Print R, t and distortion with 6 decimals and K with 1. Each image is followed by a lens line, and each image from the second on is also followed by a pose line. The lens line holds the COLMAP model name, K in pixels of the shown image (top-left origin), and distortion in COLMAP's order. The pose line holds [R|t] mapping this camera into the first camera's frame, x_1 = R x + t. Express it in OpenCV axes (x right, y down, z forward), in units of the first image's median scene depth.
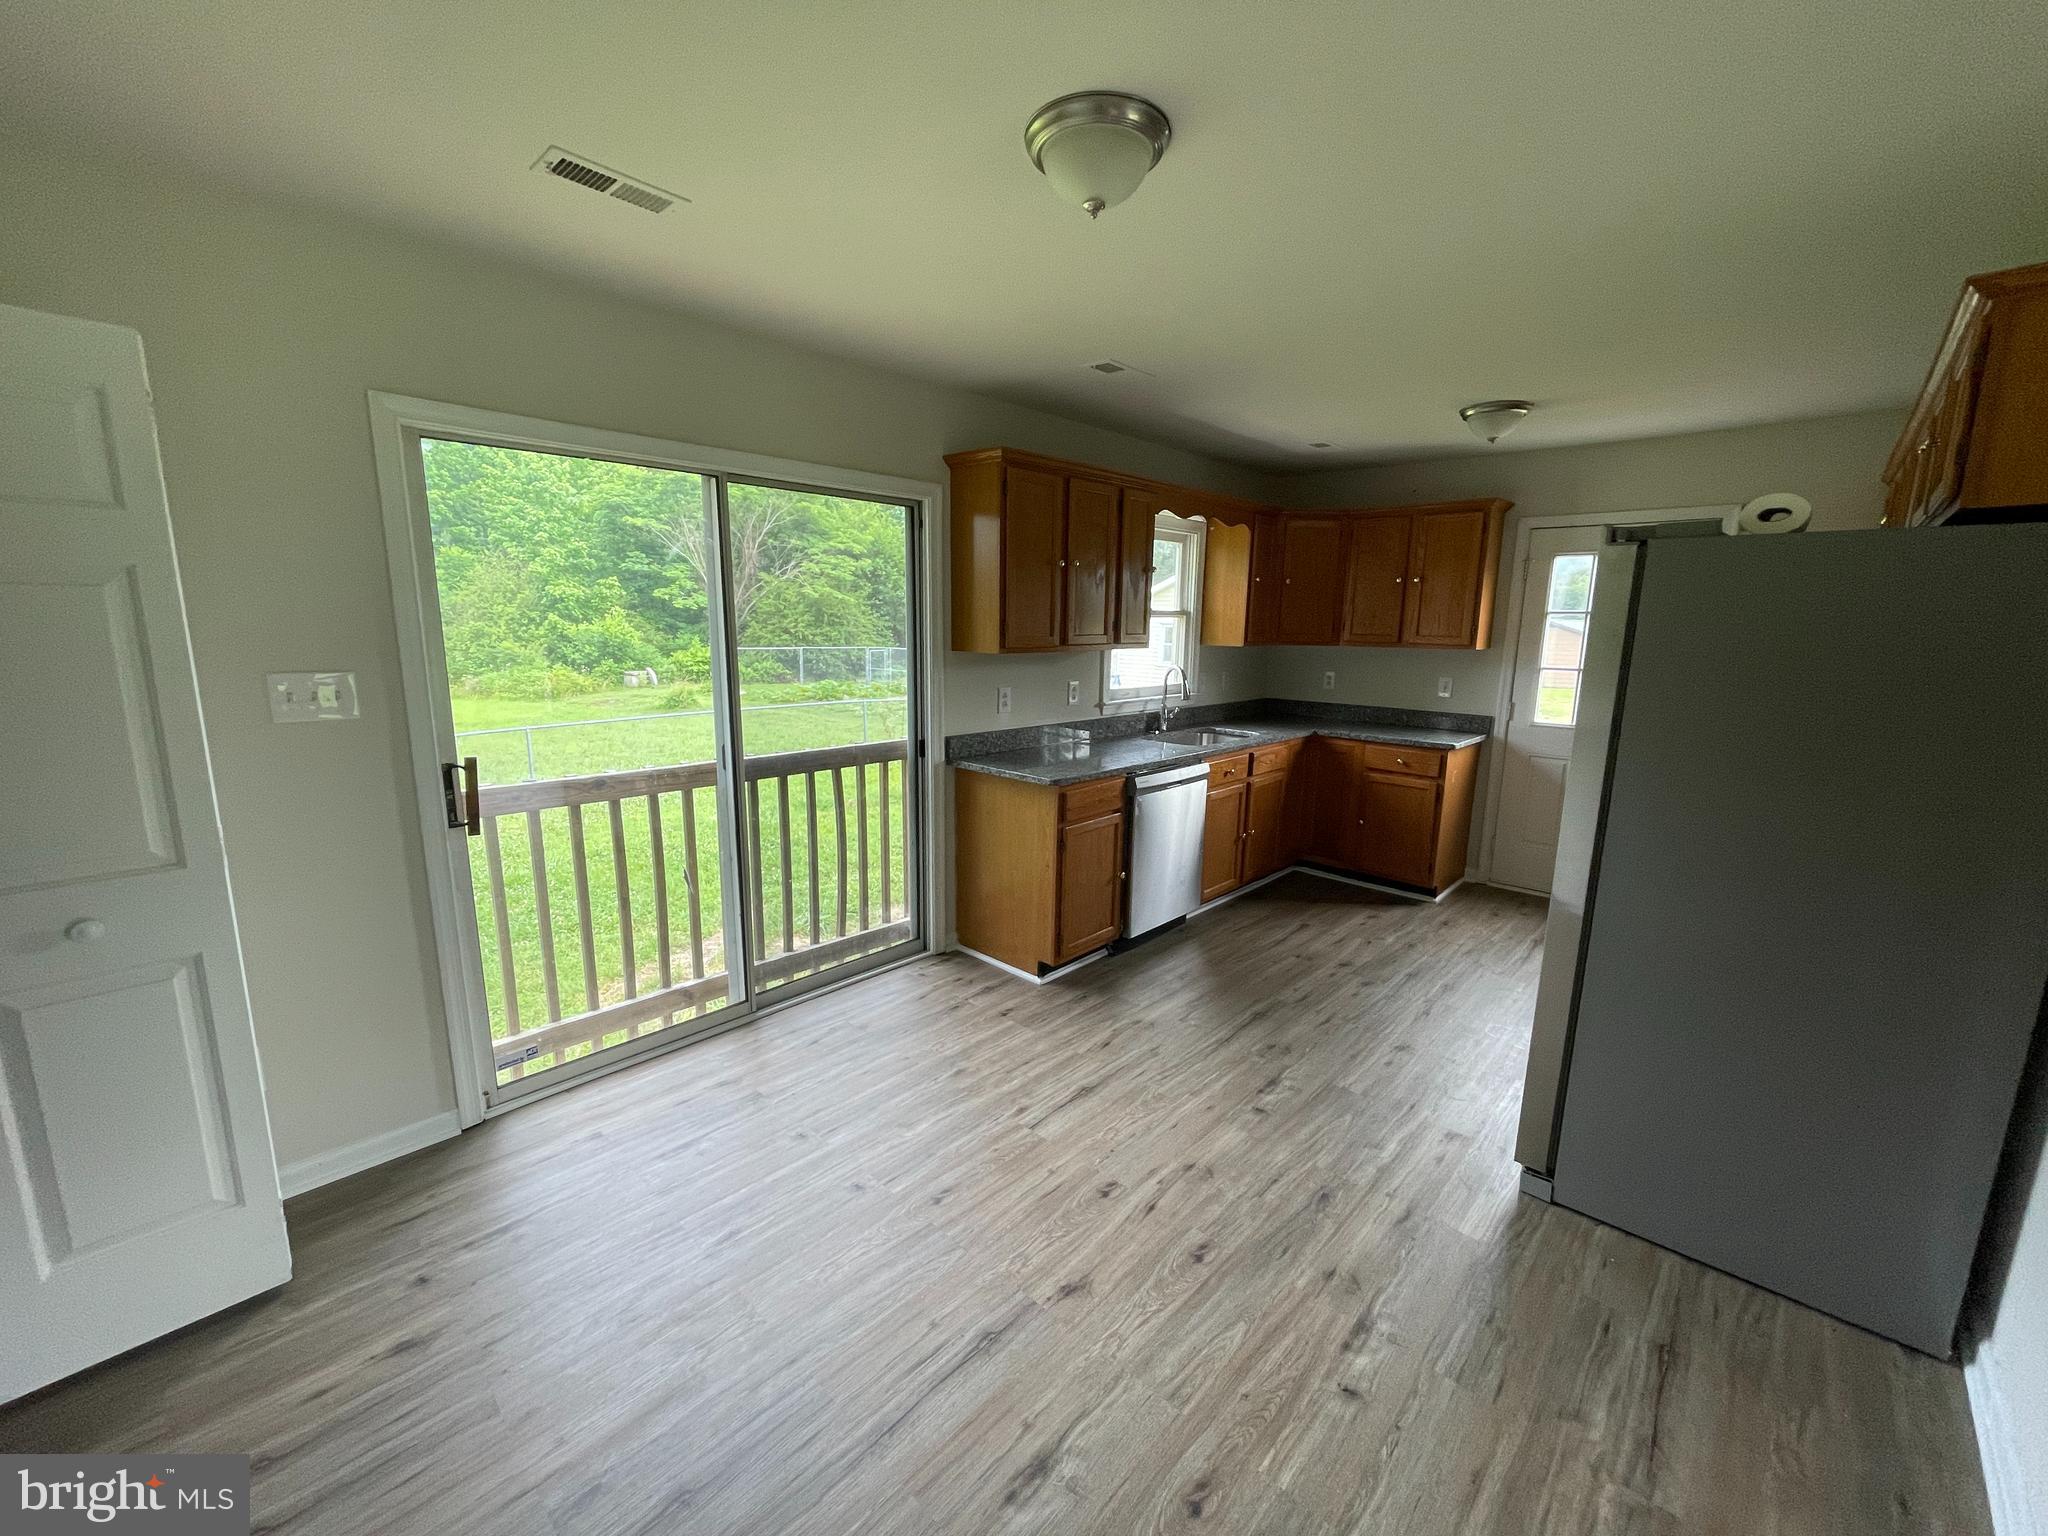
lens RADIAL K [[821.4, 0, 1019.1], [0, 821.4, 771.2], [0, 0, 1]] dist [-0.000088, -0.000085]
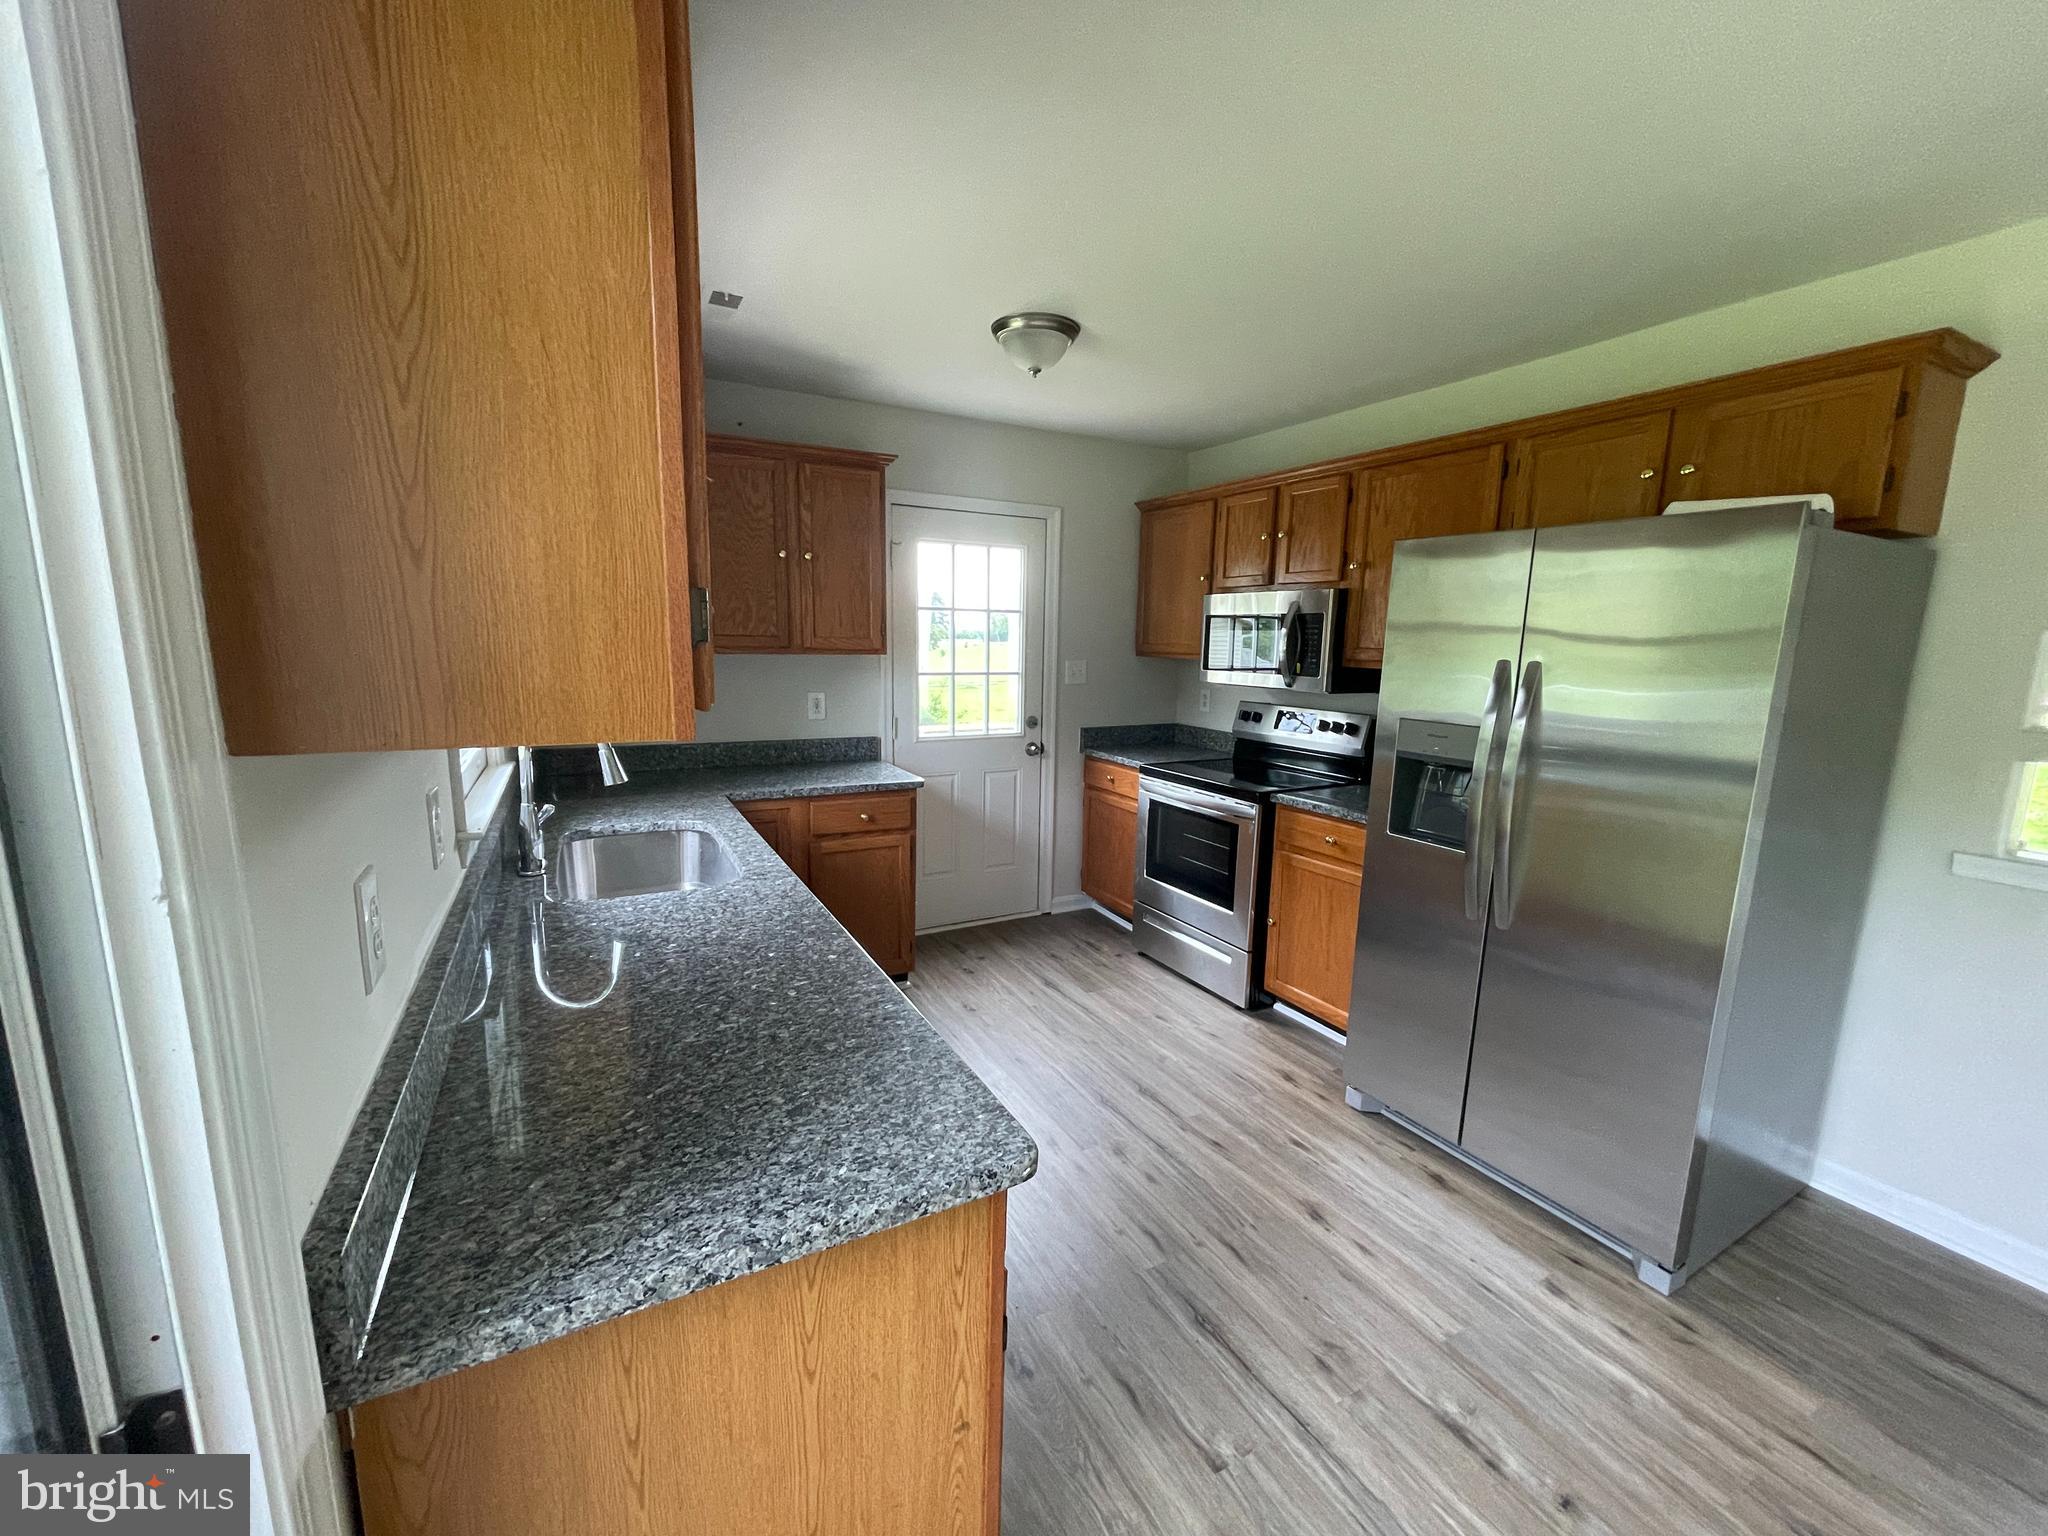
lens RADIAL K [[821.4, 0, 1026.6], [0, 821.4, 770.0], [0, 0, 1]] dist [-0.000088, -0.000085]
pose [[0.297800, -0.162316, 0.940728, -0.143616], [0.160885, 0.979877, 0.118140, -0.109262], [-0.940974, 0.116167, 0.317921, 0.632111]]
